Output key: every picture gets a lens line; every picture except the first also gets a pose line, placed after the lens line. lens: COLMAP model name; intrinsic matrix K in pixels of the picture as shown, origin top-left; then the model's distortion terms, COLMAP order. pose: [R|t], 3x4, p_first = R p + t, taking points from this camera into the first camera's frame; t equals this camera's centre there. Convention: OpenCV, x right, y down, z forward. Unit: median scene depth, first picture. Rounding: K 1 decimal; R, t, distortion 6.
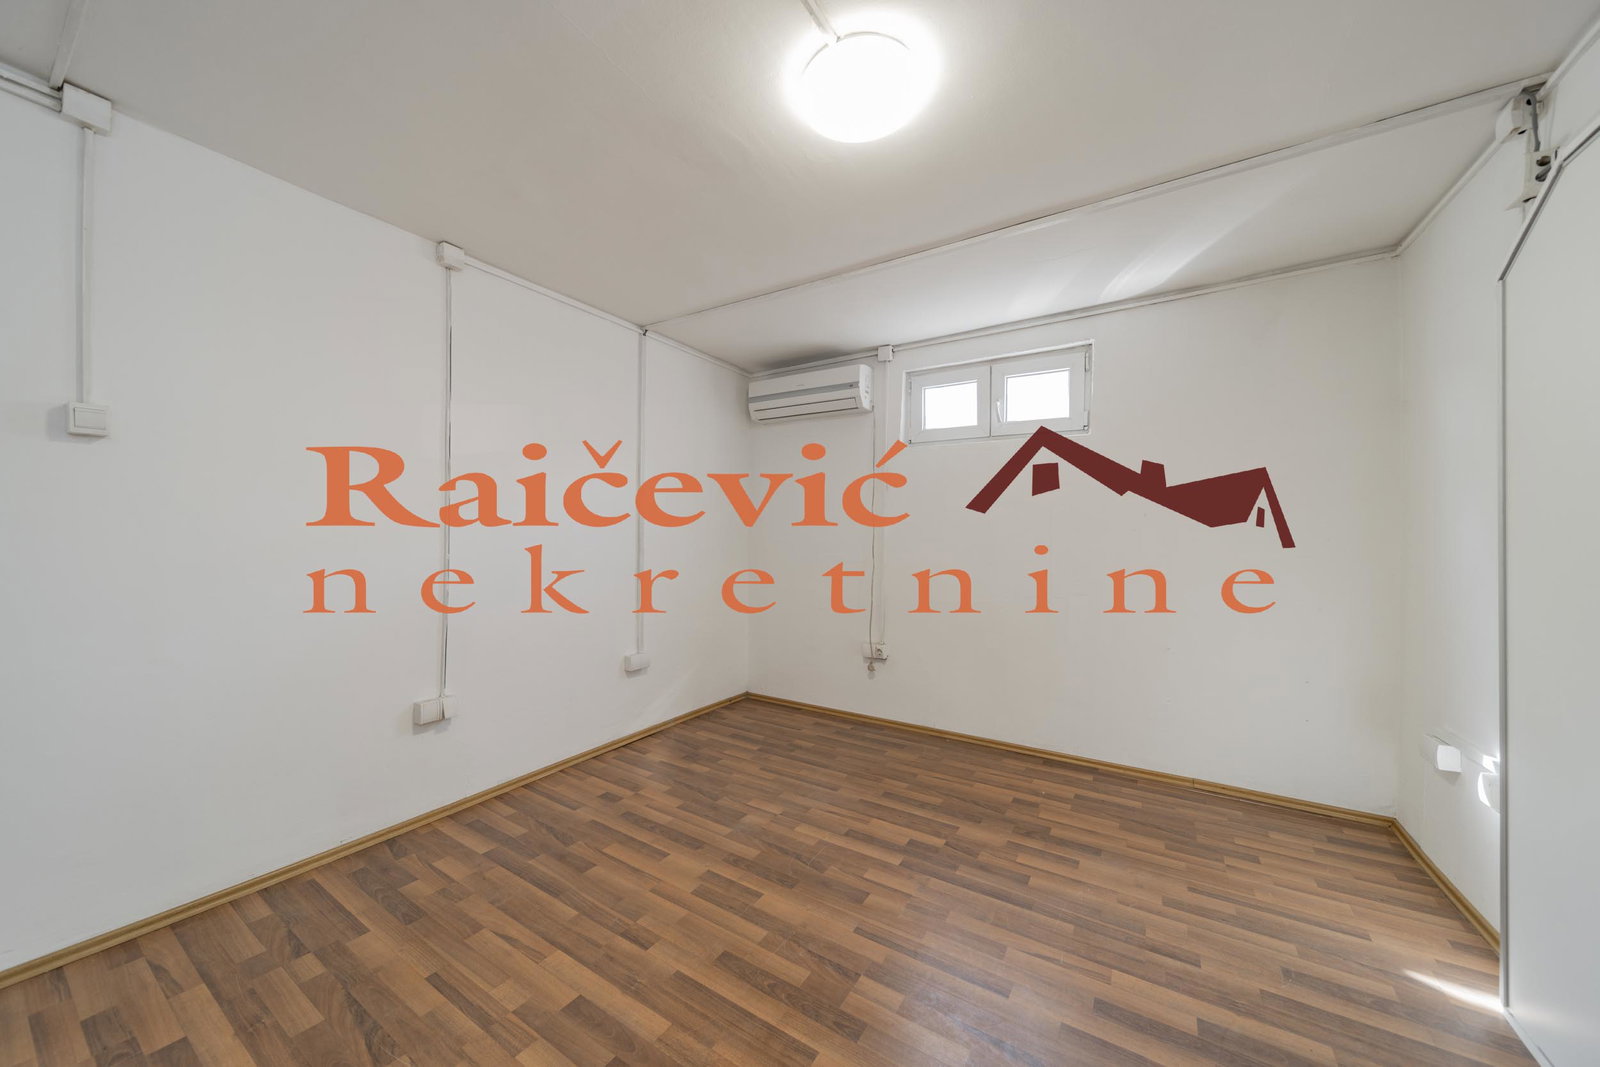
lens RADIAL K [[564.8, 0, 800.2], [0, 564.8, 538.5], [0, 0, 1]] dist [0.001534, -0.000339]
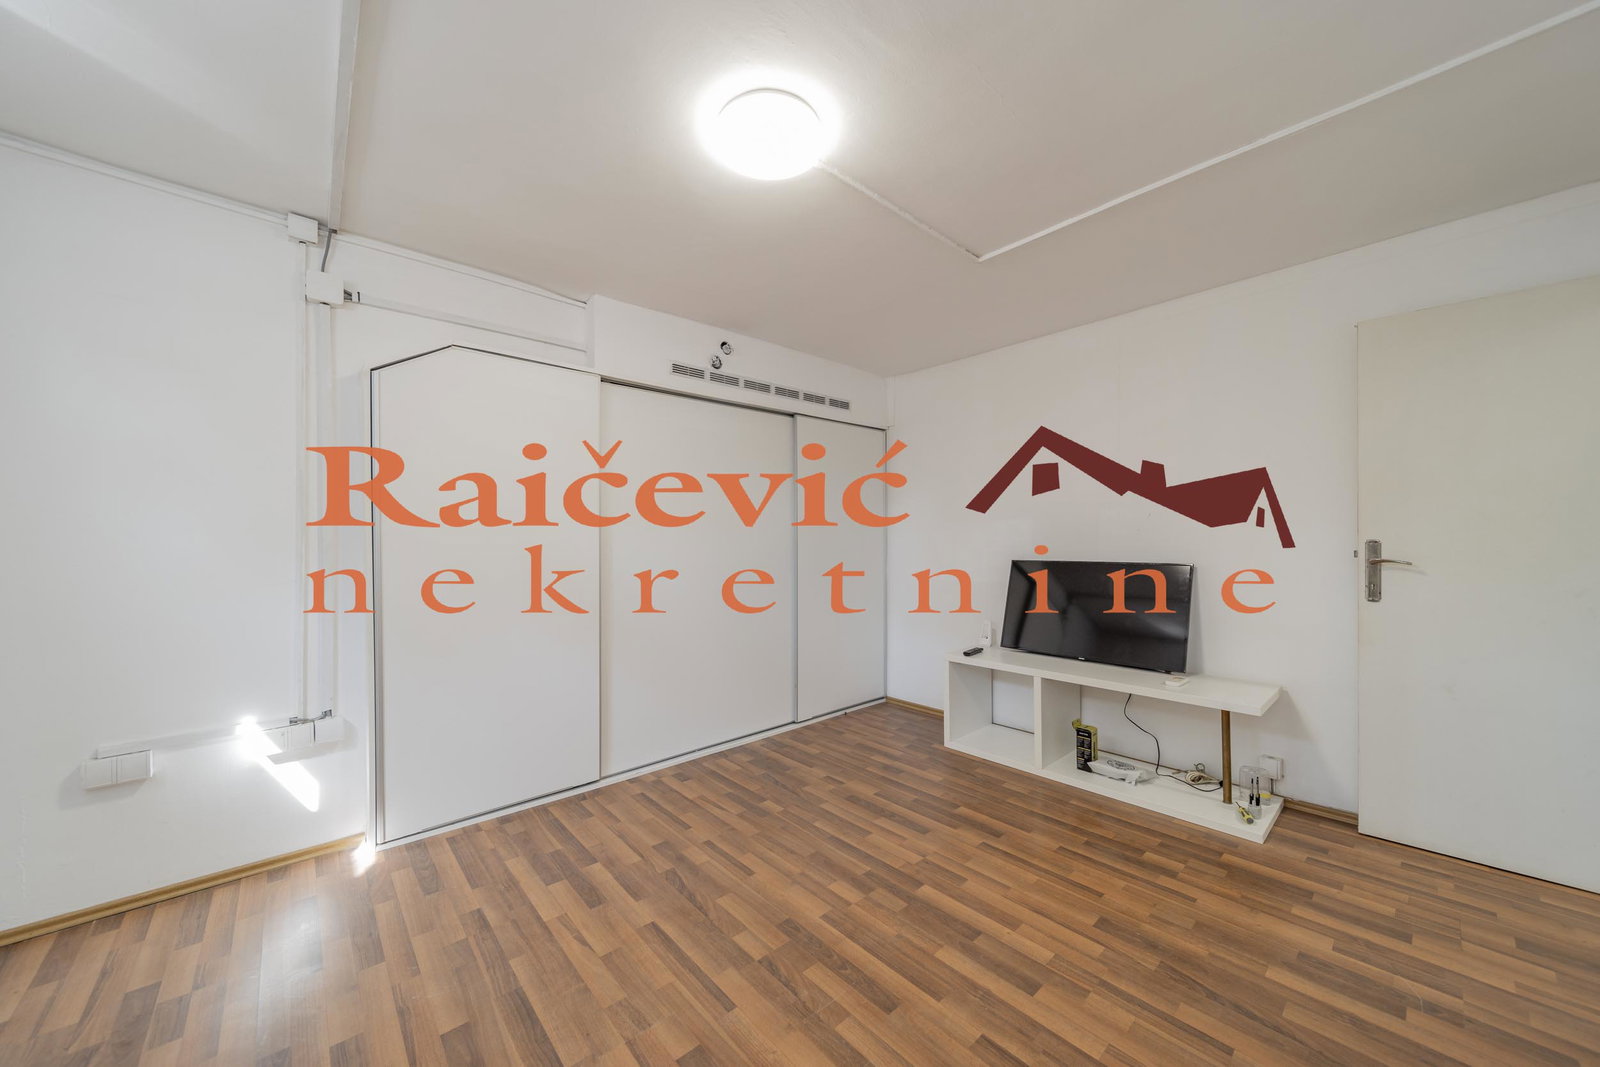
lens RADIAL K [[564.8, 0, 800.2], [0, 564.8, 538.5], [0, 0, 1]] dist [0.001534, -0.000339]
pose [[-0.961120, -0.003460, 0.276111, -0.173964], [-0.003935, 0.999992, -0.001169, -0.003962], [-0.276104, -0.002210, -0.961125, 1.359097]]
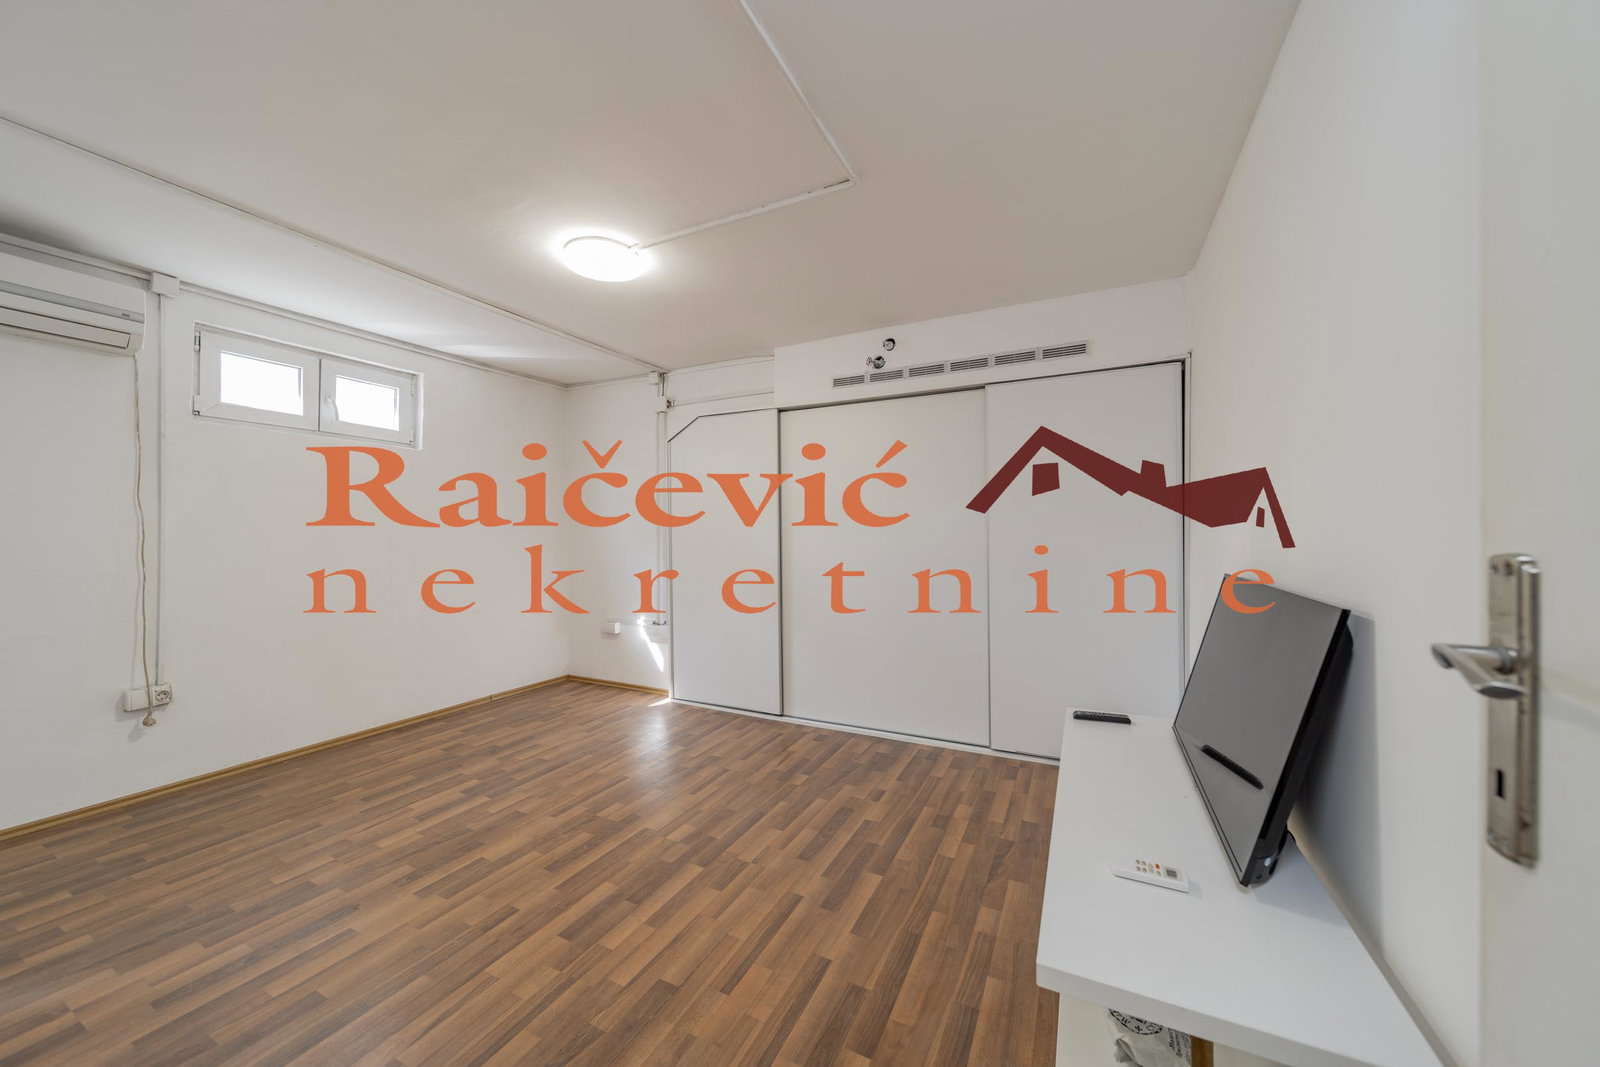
lens RADIAL K [[564.8, 0, 800.2], [0, 564.8, 538.5], [0, 0, 1]] dist [0.001534, -0.000339]
pose [[-0.102600, -0.018385, 0.994553, -1.029555], [0.003377, 0.999817, 0.018830, -0.017625], [-0.994717, 0.005290, -0.102520, 0.403560]]
